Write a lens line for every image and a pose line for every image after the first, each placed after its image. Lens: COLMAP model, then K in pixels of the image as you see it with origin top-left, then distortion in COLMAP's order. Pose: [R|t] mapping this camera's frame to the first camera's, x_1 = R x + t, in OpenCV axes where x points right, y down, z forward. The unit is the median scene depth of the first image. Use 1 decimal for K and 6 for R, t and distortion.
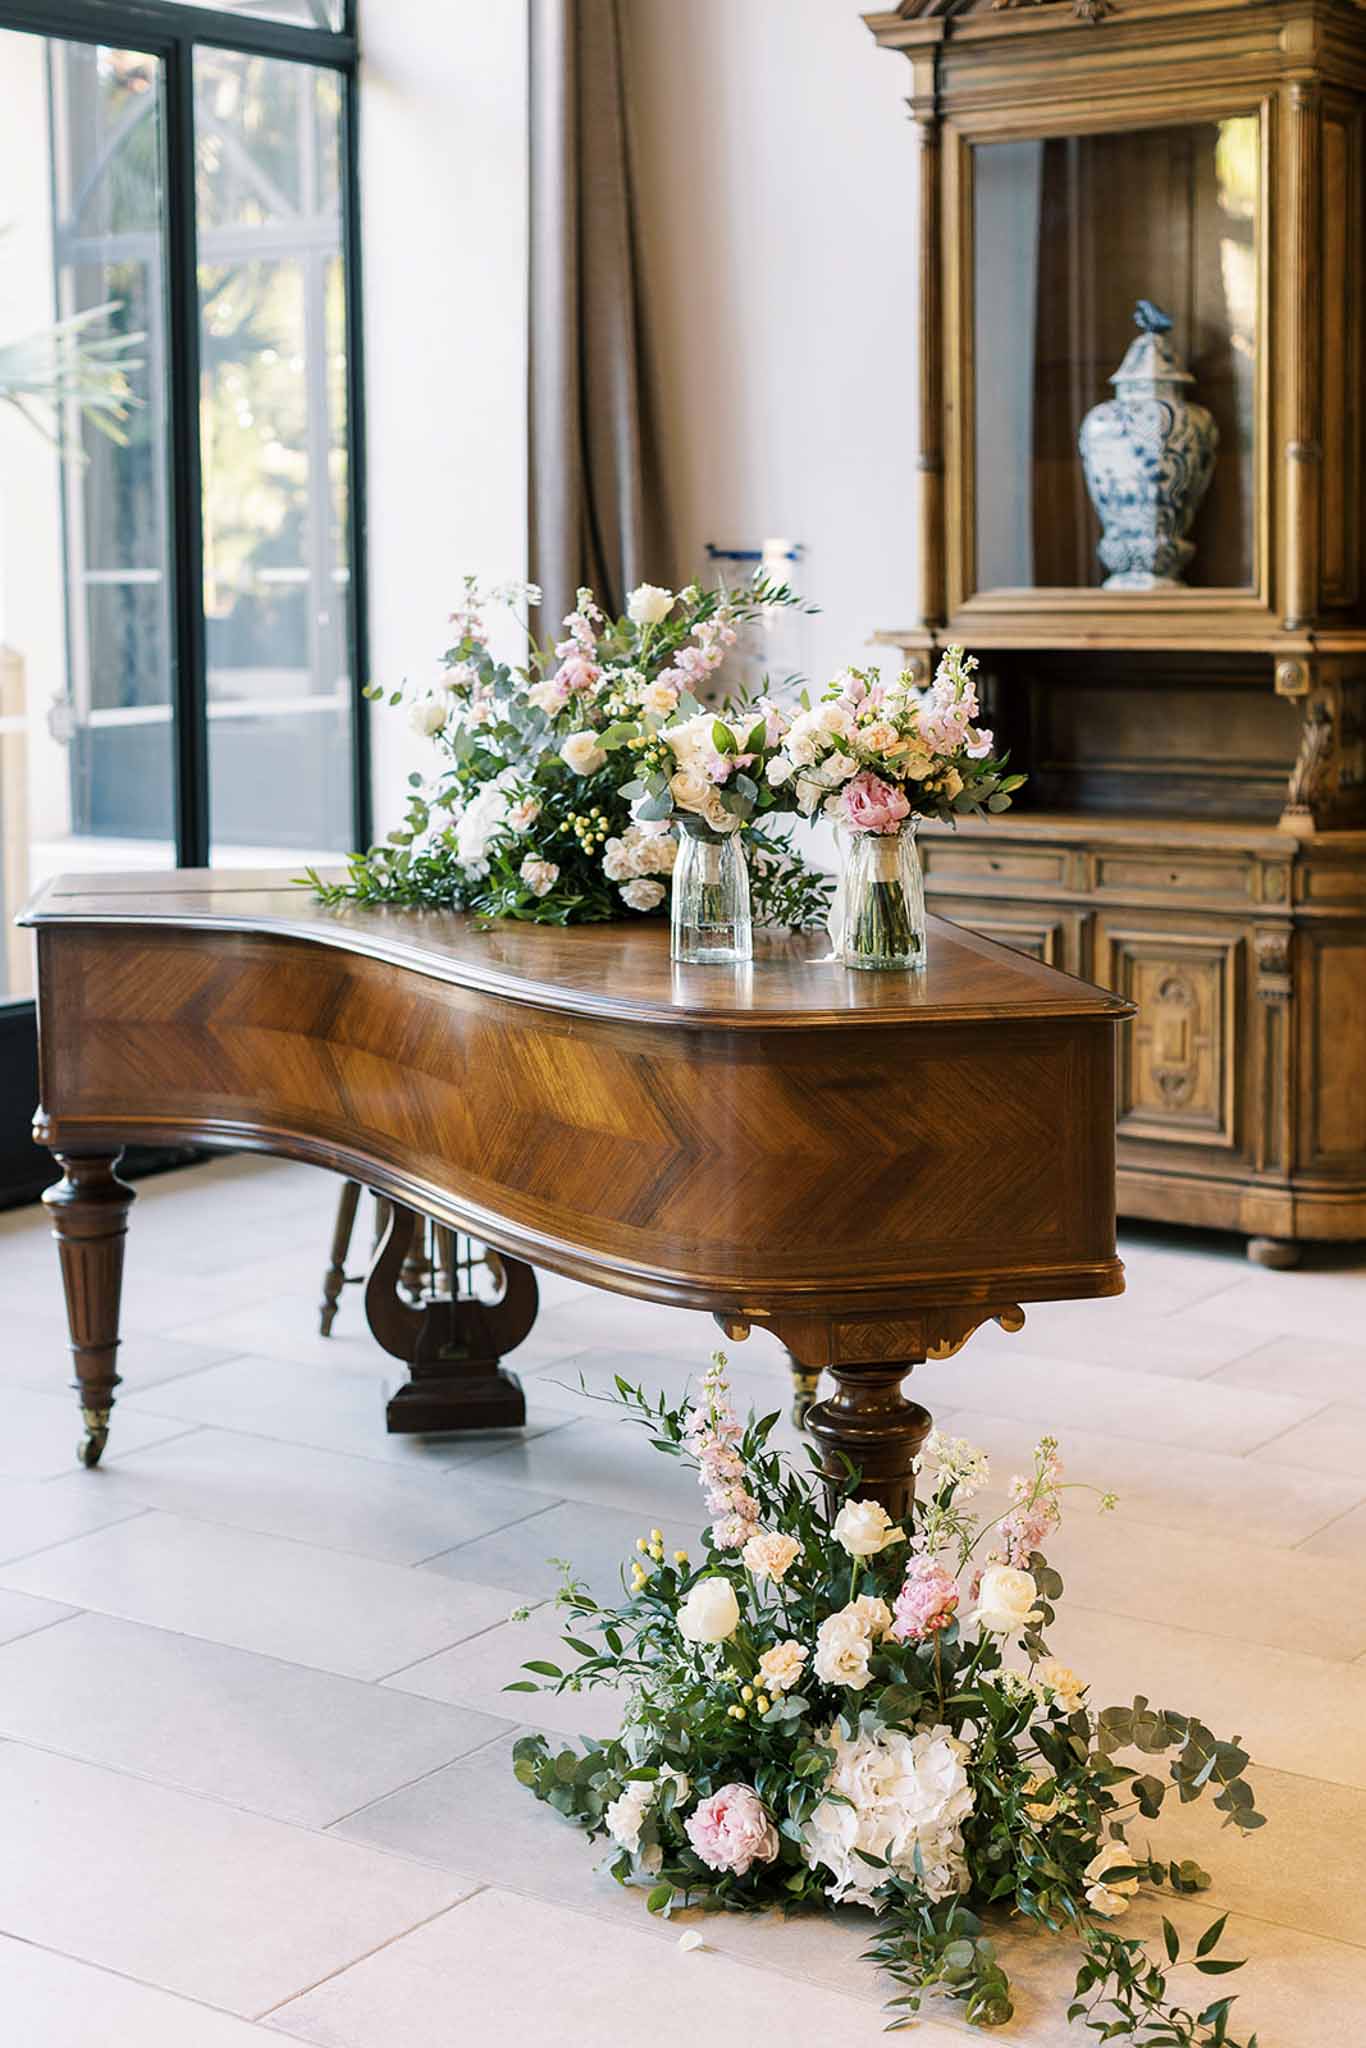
lens RADIAL K [[2996.4, 0, 682.5], [0, 2996.4, 1019.2], [0, 0, 1]] dist [-0.055136, 0.000000]
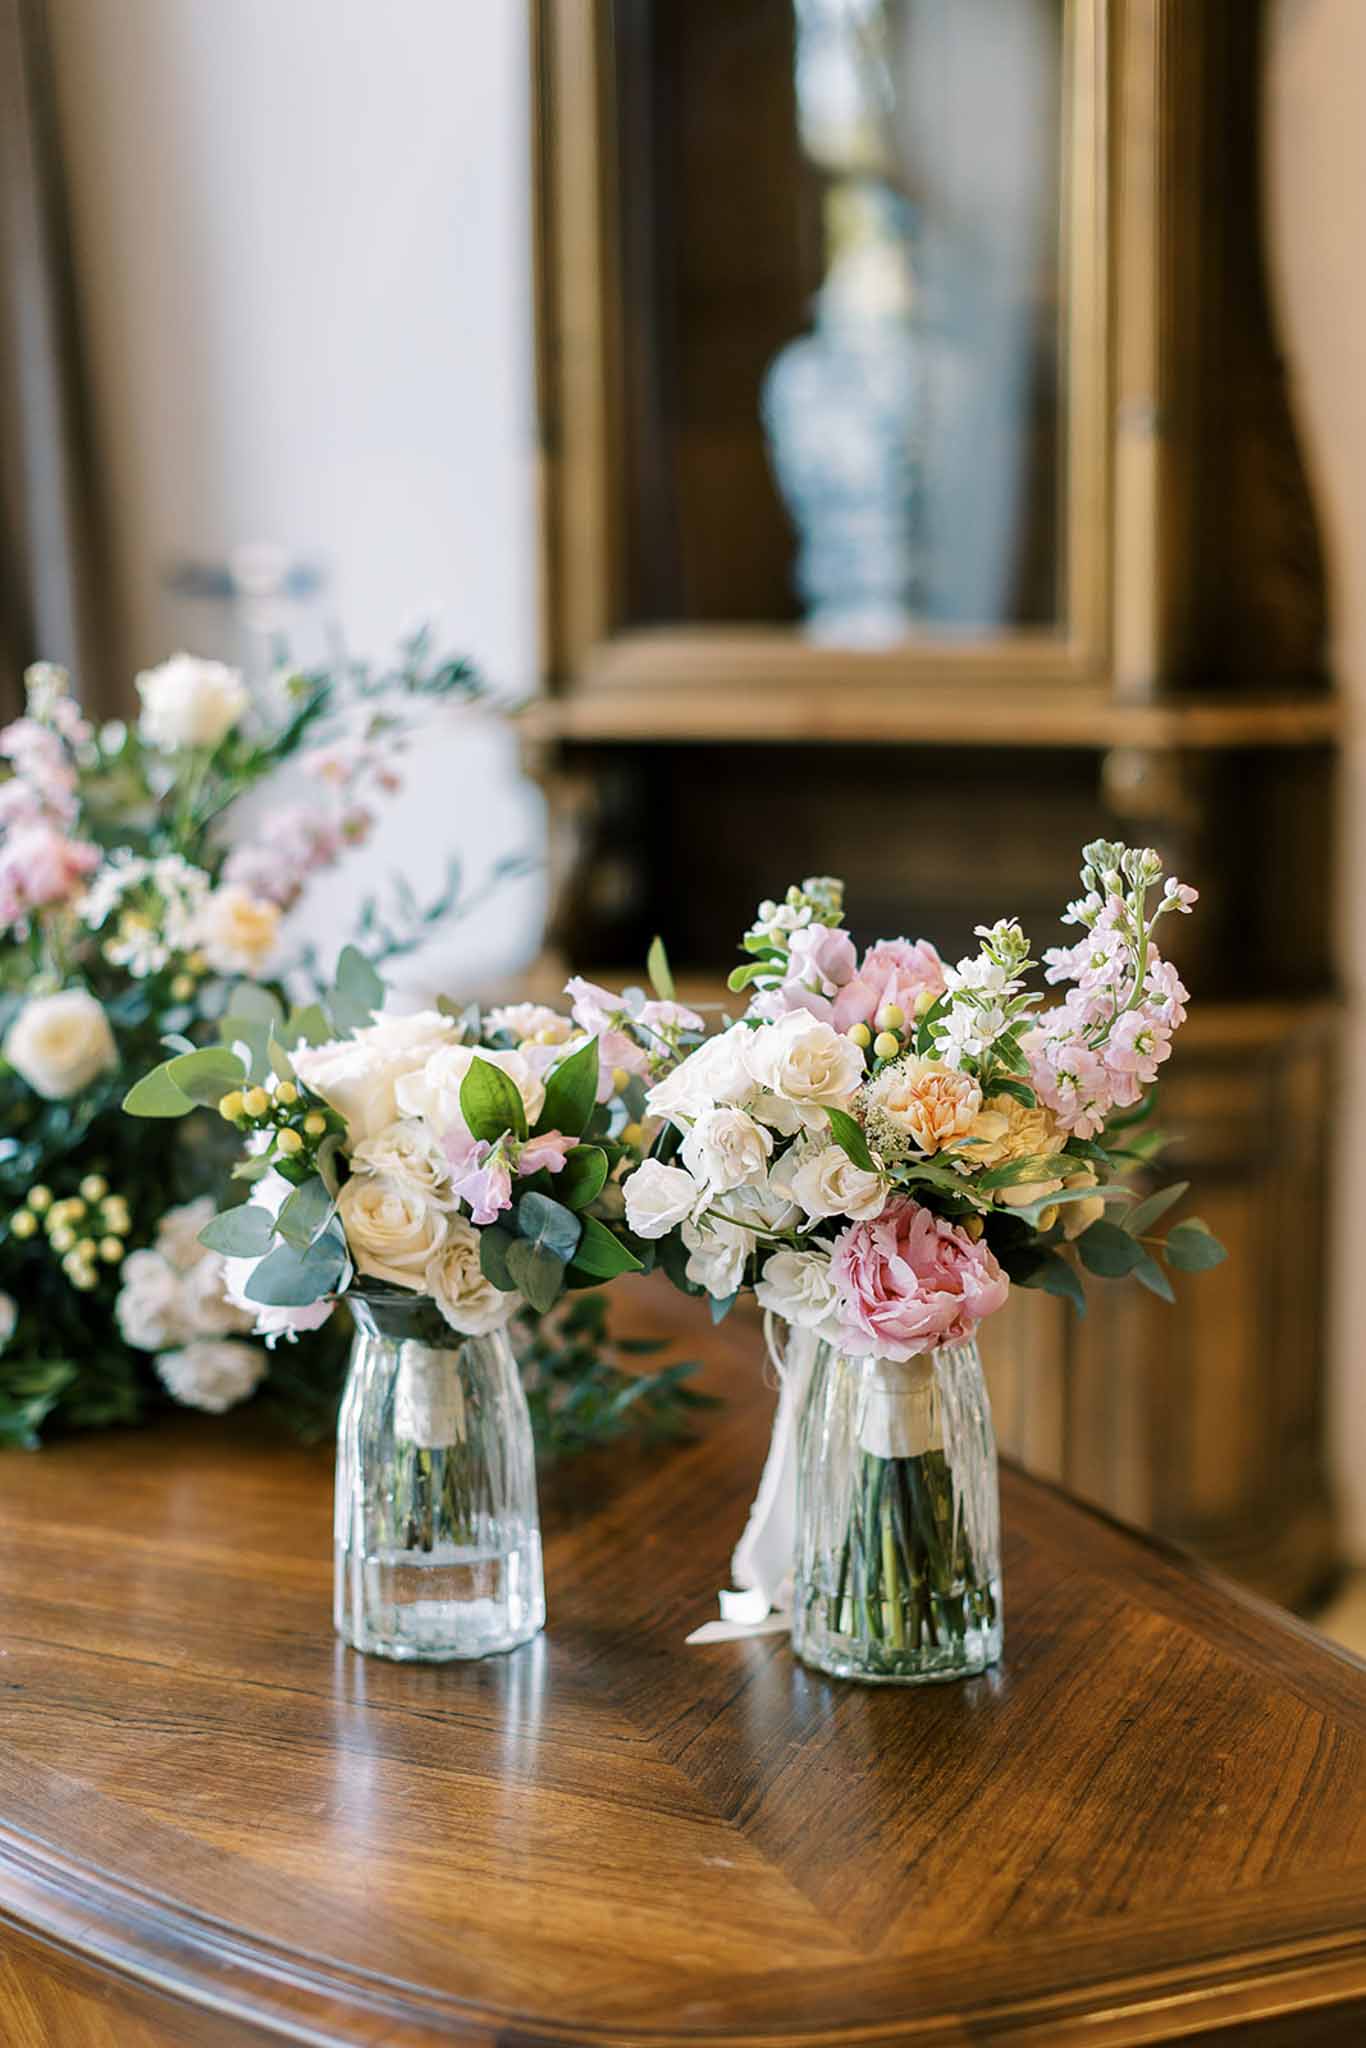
lens RADIAL K [[2996.4, 0, 681.3], [0, 2996.4, 1030.8], [0, 0, 1]] dist [-0.055136, 0.000000]
pose [[0.978065, -0.028667, 0.206317, -0.038521], [0.028742, 0.999583, 0.002633, -0.099985], [-0.206307, 0.003355, 0.978482, 0.615076]]
